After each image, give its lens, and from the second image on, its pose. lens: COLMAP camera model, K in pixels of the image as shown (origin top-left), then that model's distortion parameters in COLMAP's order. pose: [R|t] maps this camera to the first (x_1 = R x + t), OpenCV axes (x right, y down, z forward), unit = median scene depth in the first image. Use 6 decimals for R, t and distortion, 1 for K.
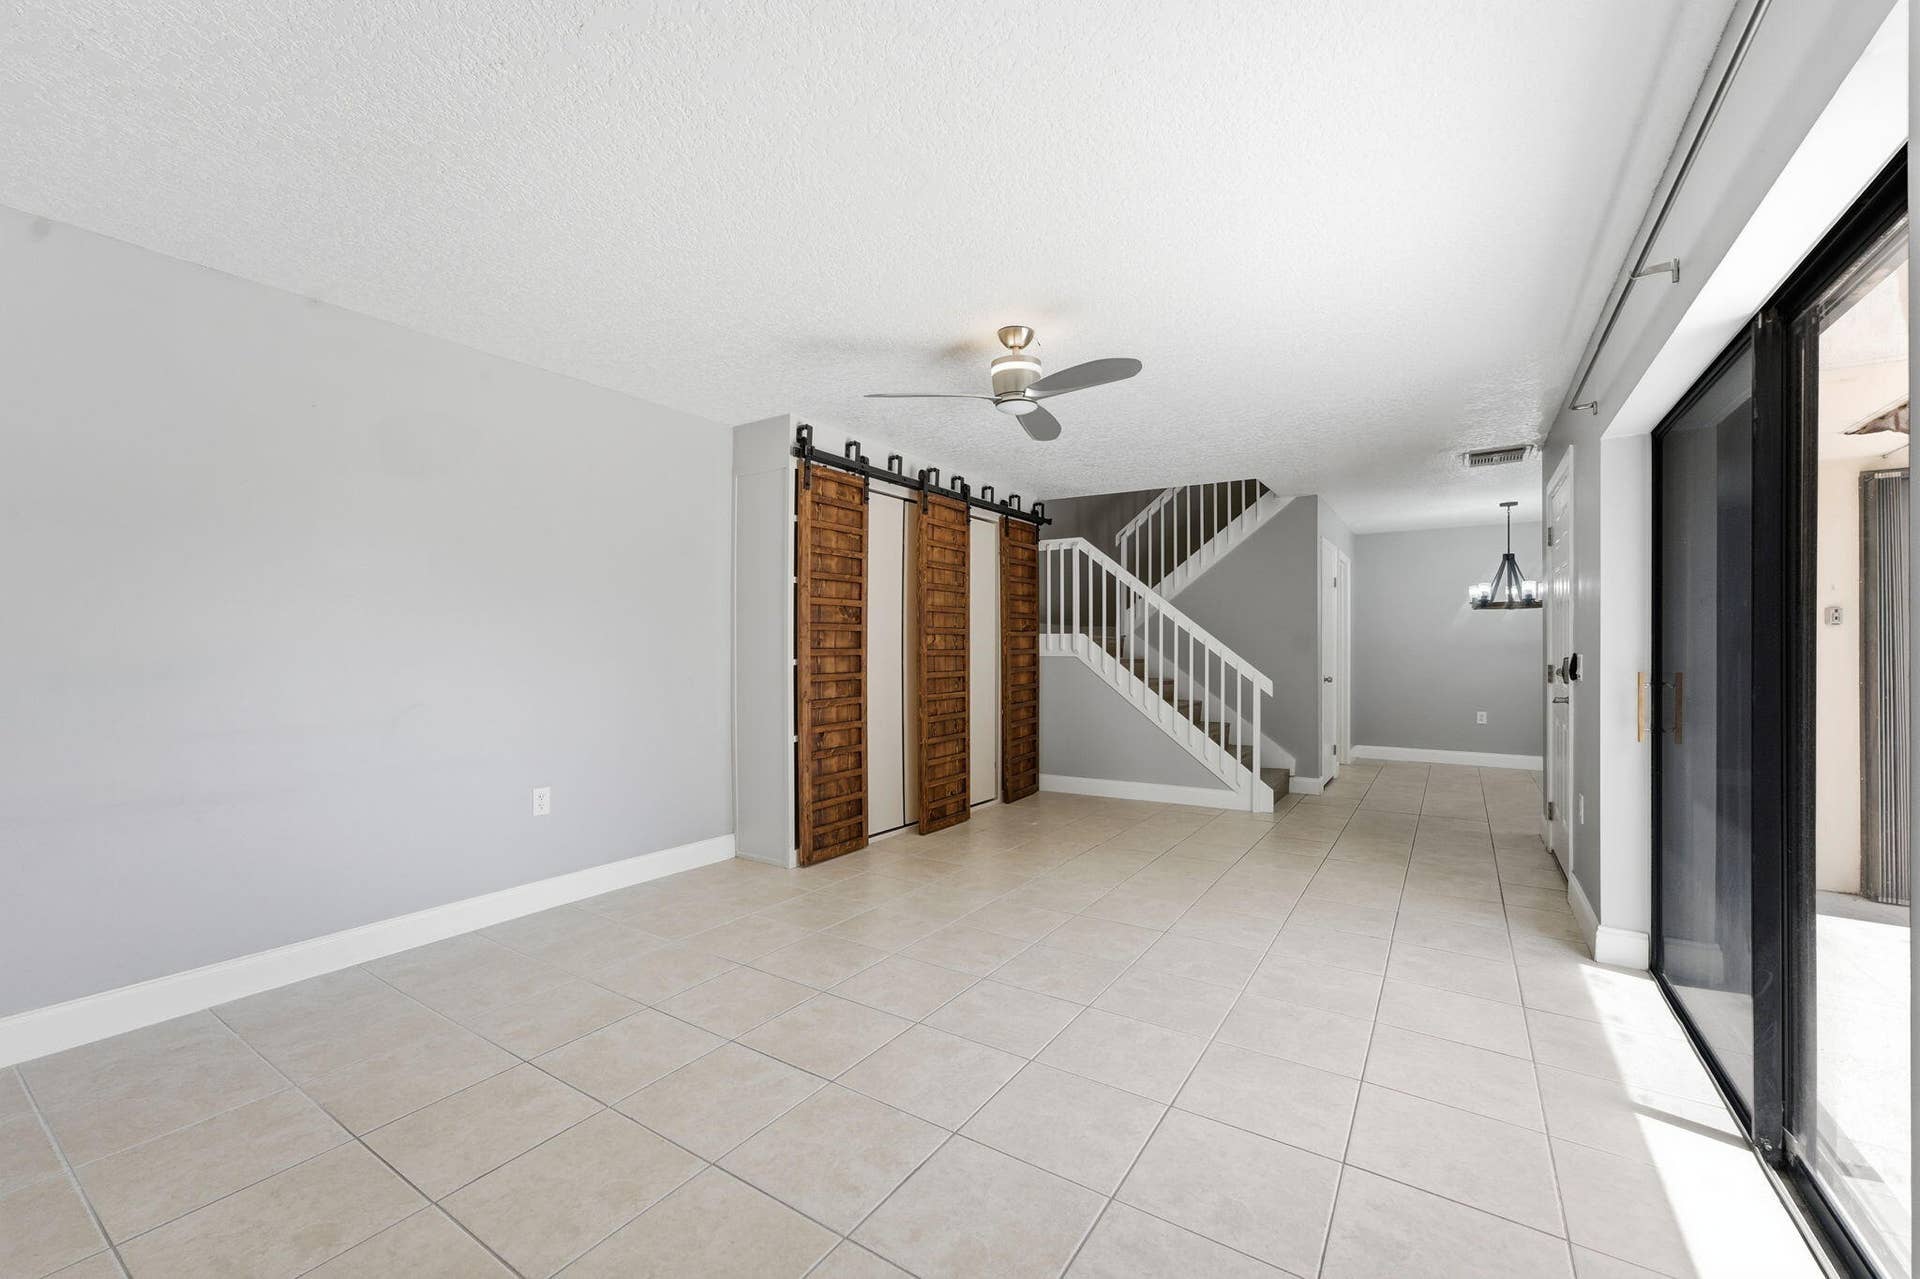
lens RADIAL K [[778.7, 0, 952.9], [0, 778.7, 650.1], [0, 0, 1]] dist [0.000719, 0.000051]
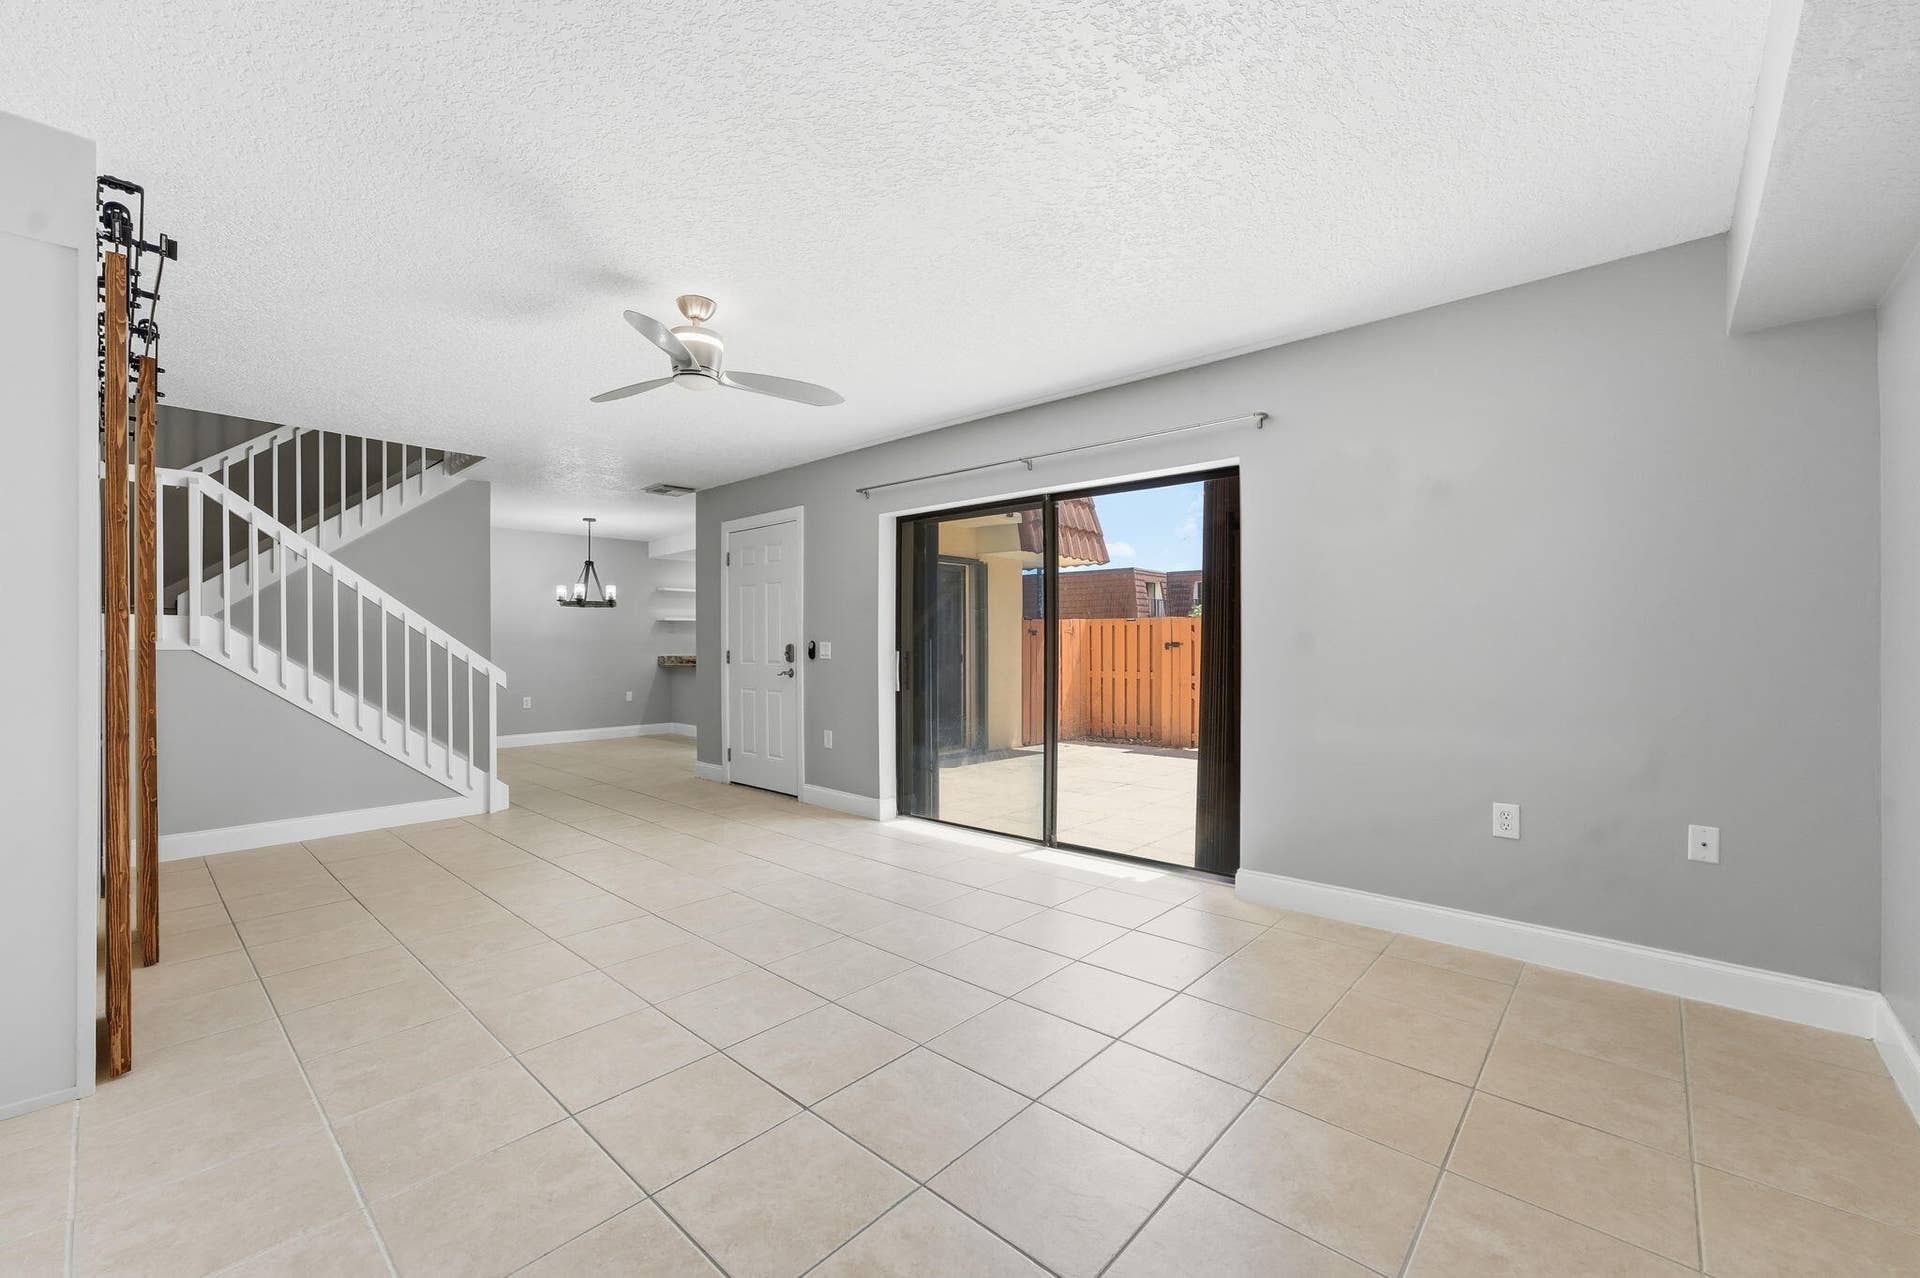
lens RADIAL K [[778.7, 0, 952.9], [0, 778.7, 649.6], [0, 0, 1]] dist [0.000719, 0.000051]
pose [[0.151461, -0.009617, 0.988416, -0.446683], [0.000505, 0.999953, 0.009652, 0.001951], [-0.988463, -0.000963, 0.151459, 0.300697]]
